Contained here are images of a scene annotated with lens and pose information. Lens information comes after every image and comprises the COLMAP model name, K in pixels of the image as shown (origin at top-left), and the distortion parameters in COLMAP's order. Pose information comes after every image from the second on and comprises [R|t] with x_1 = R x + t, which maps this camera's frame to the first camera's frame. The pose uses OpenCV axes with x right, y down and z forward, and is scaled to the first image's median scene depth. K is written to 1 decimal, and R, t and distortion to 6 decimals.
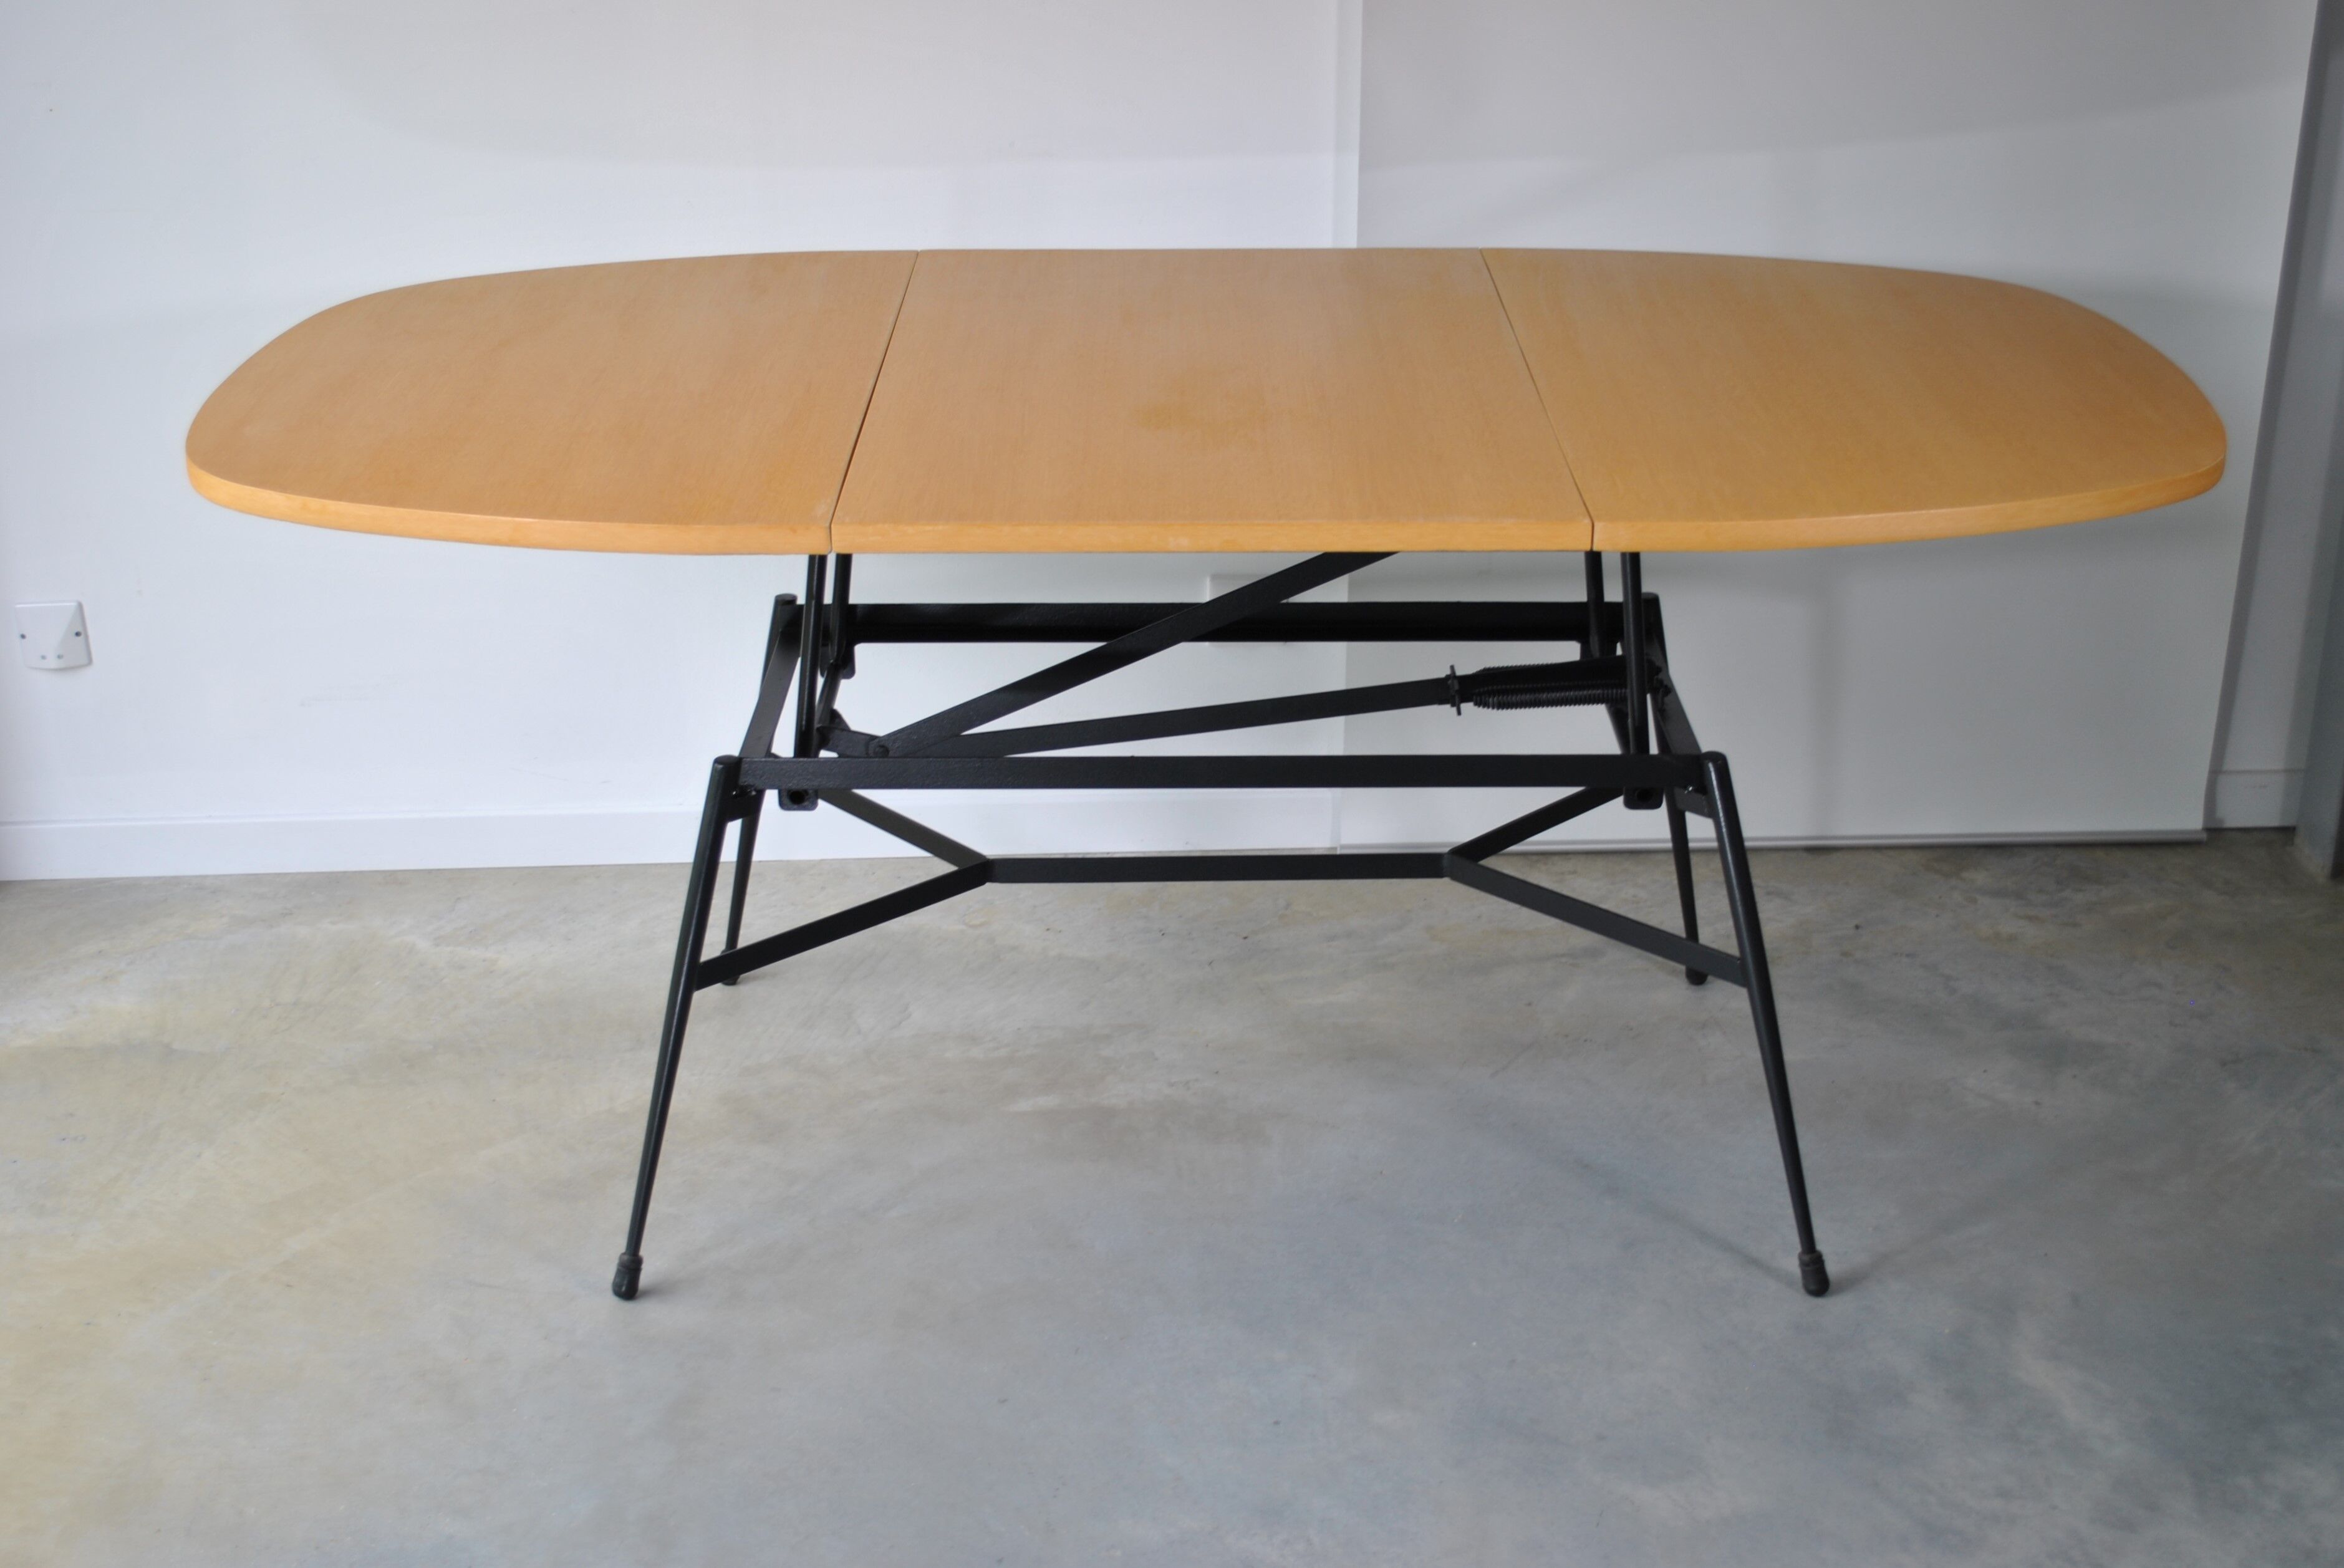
lens RADIAL K [[2977.2, 0, 1169.3], [0, 2977.2, 776.8], [0, 0, 1]] dist [-0.042254, 0.002085]
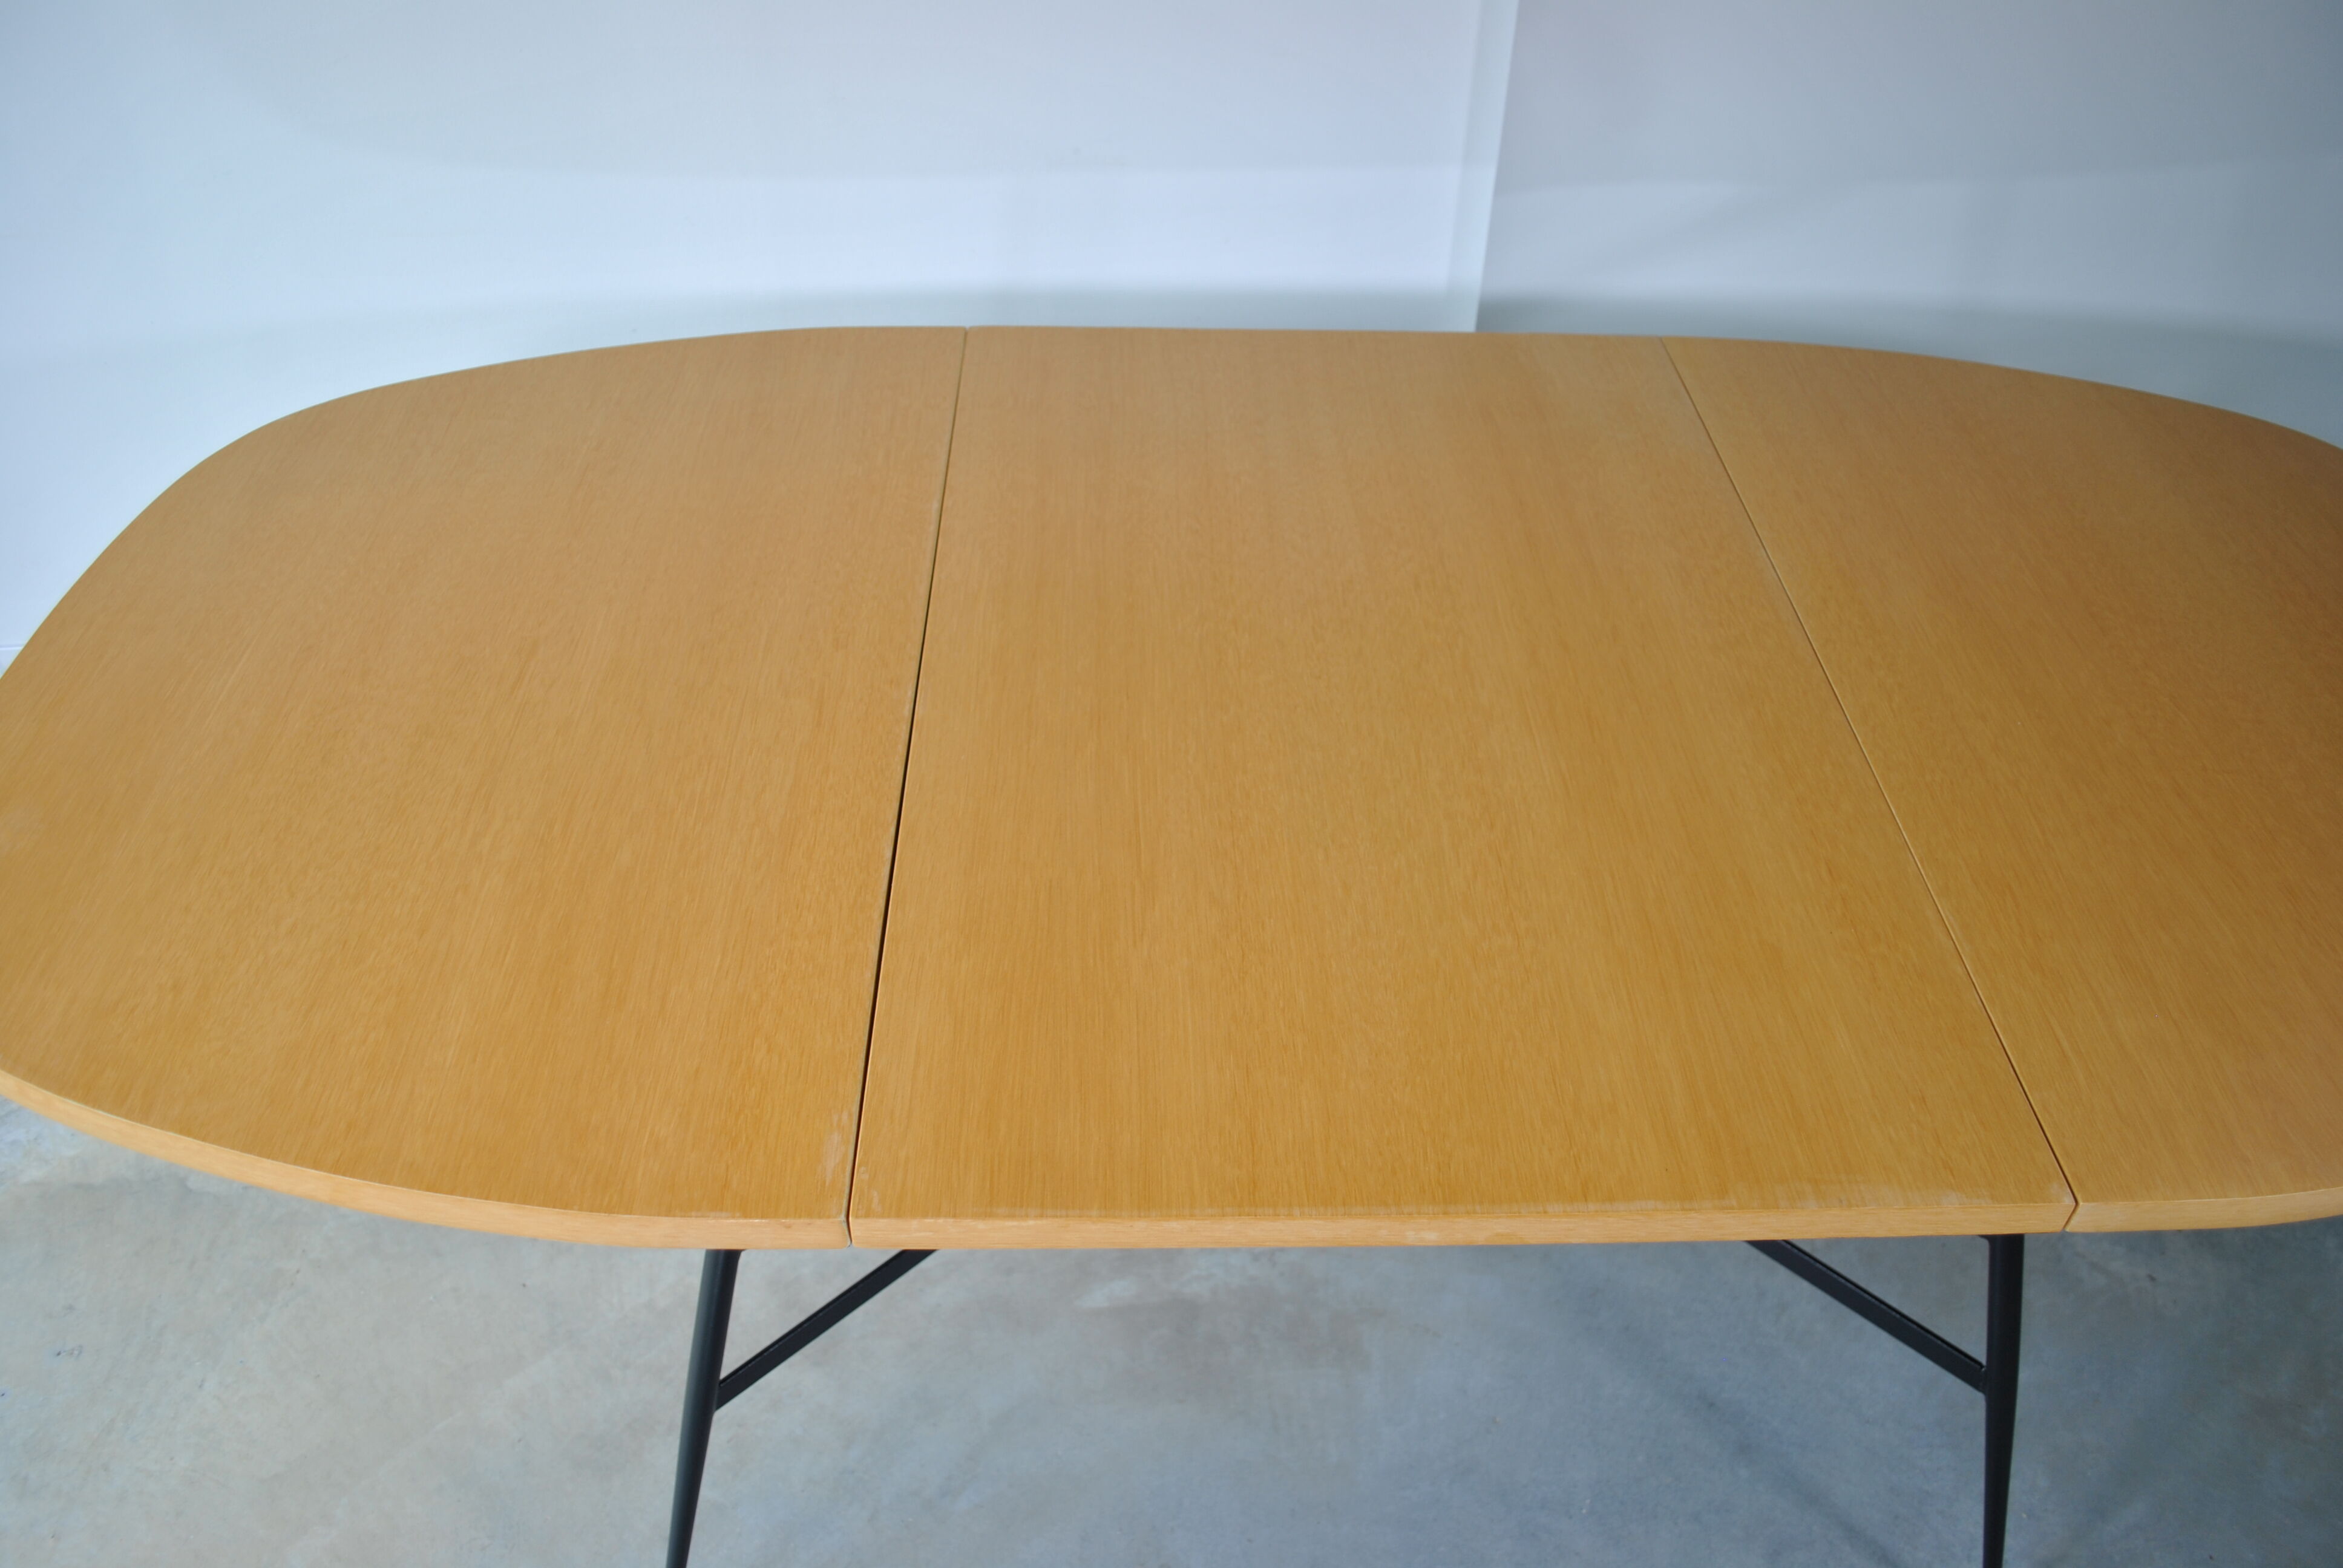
lens RADIAL K [[1837.9, 0, 1180.4], [0, 1837.9, 784.7], [0, 0, 1]] dist [-0.080552, 0.007934]
pose [[0.999262, 0.004973, 0.038101, -0.045307], [-0.015861, 0.956548, 0.291142, -0.204682], [-0.034998, -0.291532, 0.955921, 0.495785]]
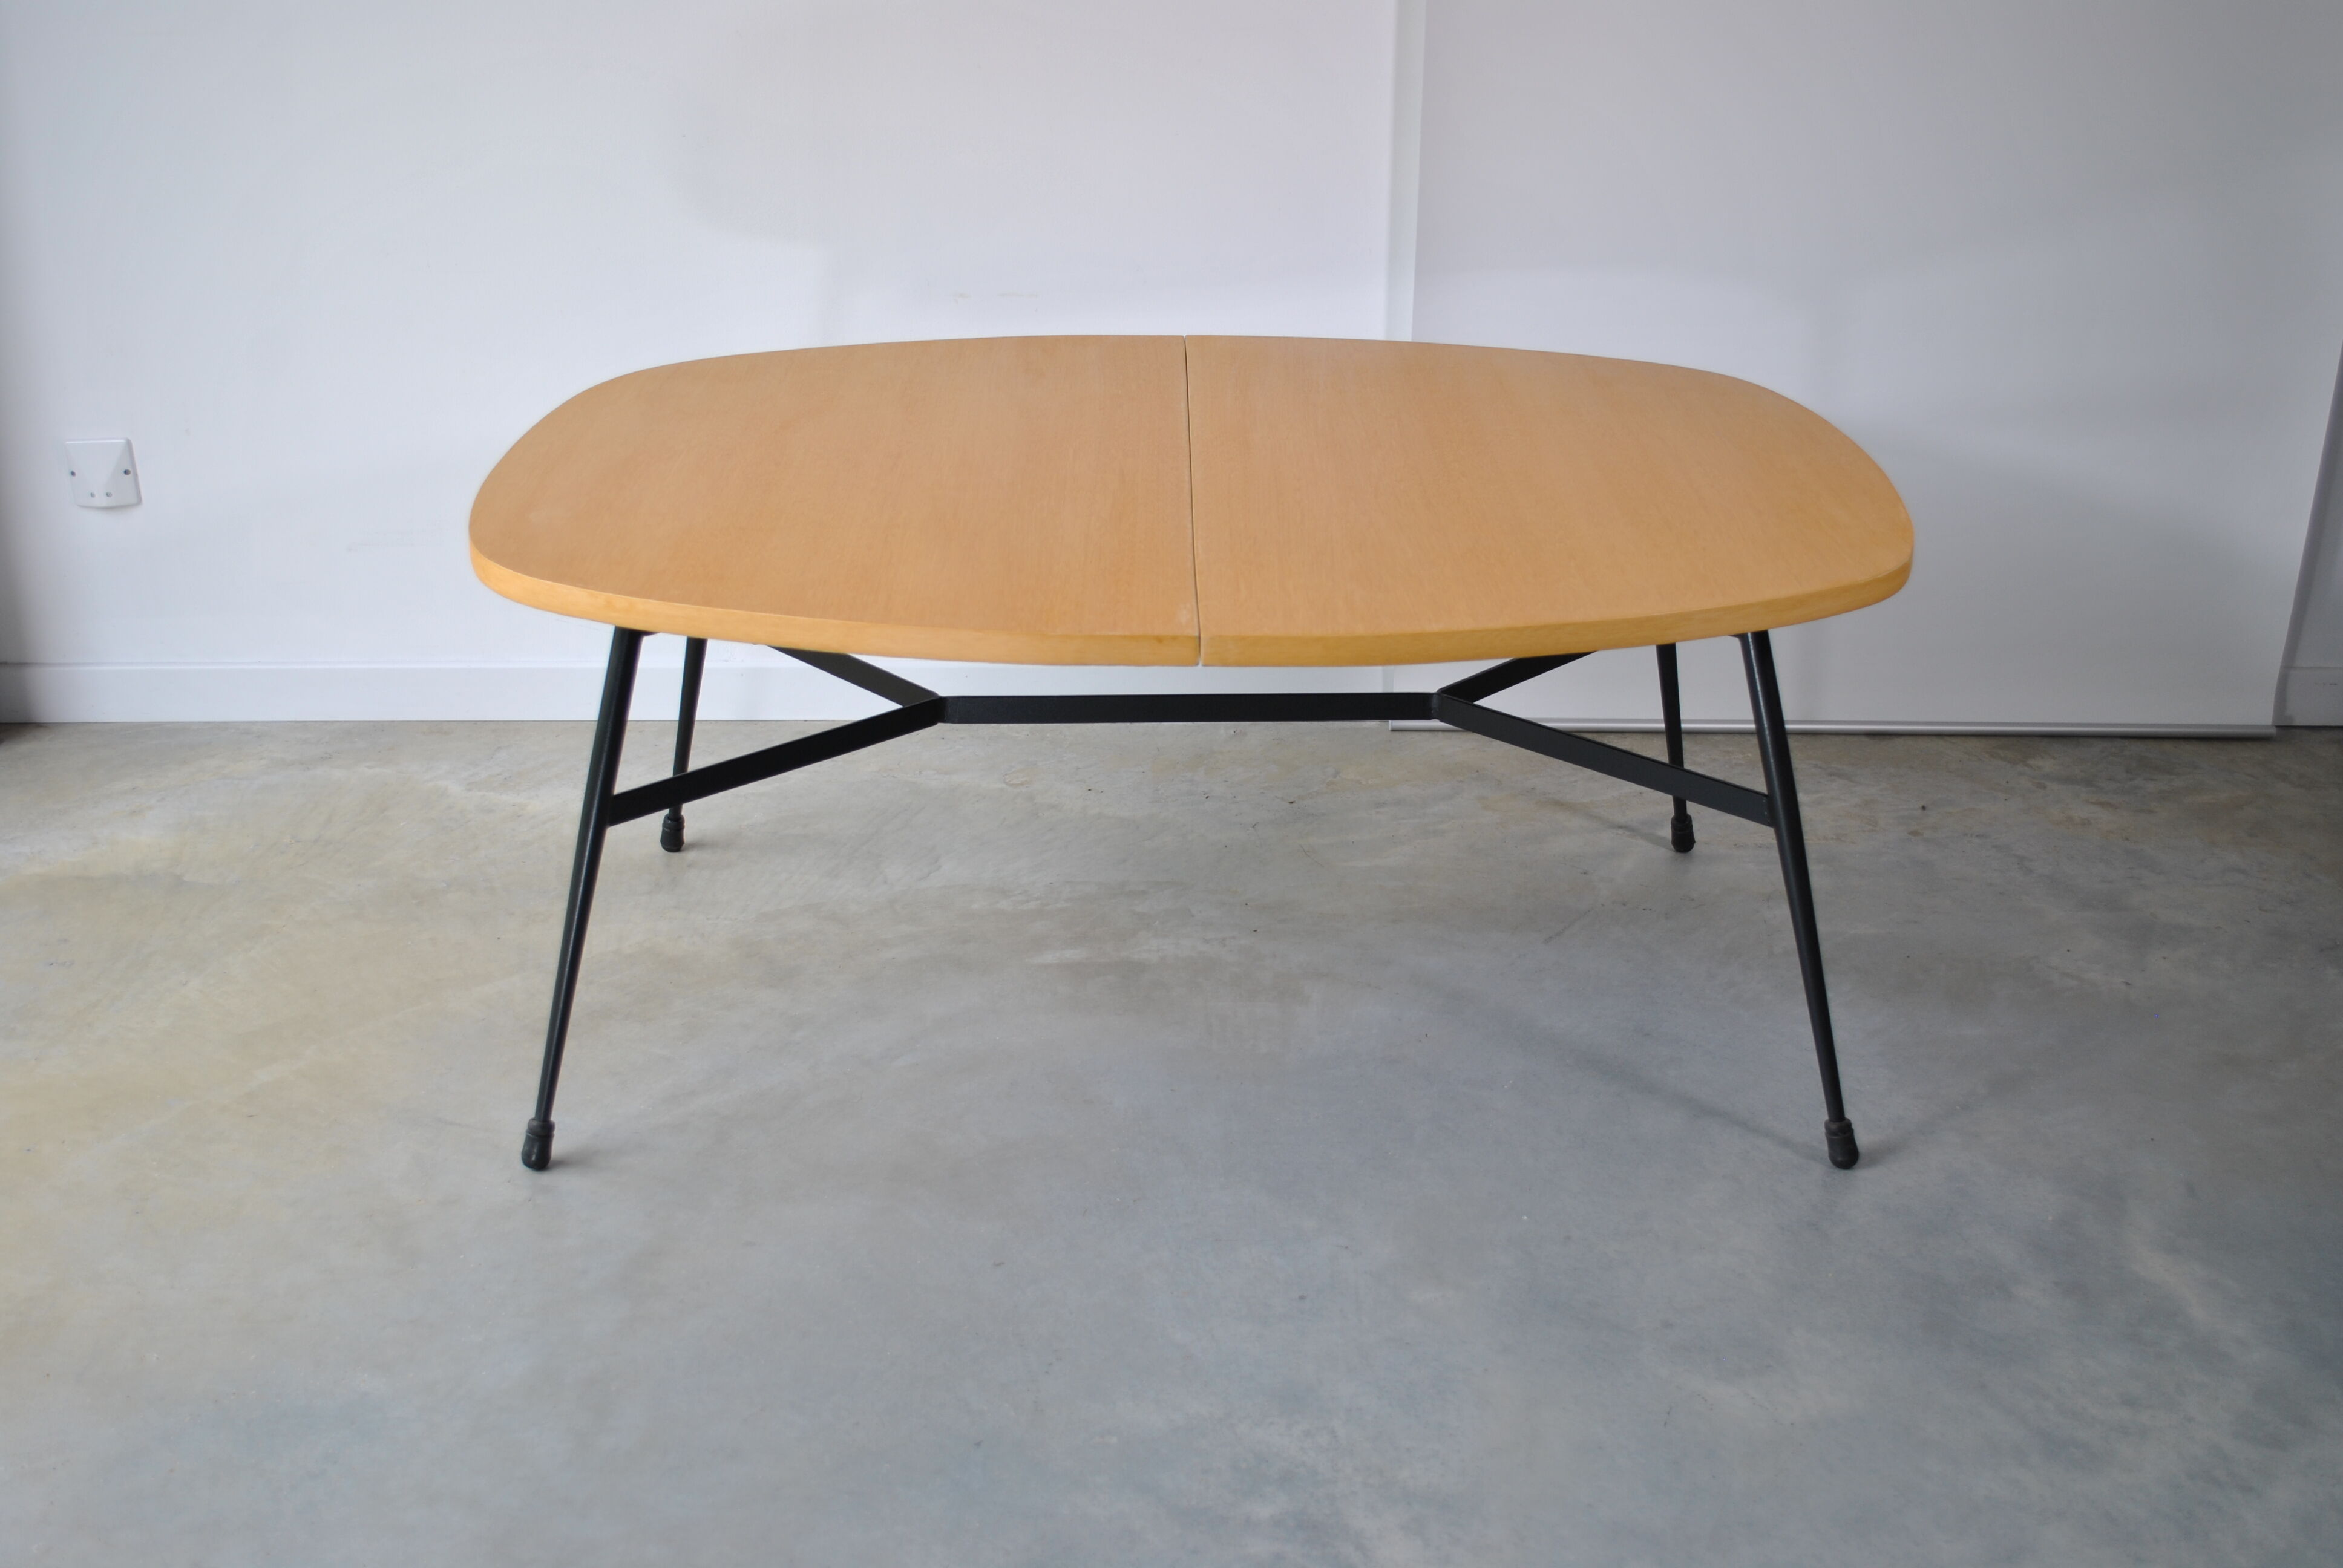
lens RADIAL K [[2457.5, 0, 1169.6], [0, 2457.5, 786.1], [0, 0, 1]] dist [-0.062274, 0.016851]
pose [[0.999100, 0.024035, -0.034955, 0.015097], [-0.023861, 0.999701, 0.005371, 0.049971], [0.035074, -0.004532, 0.999374, 0.216814]]
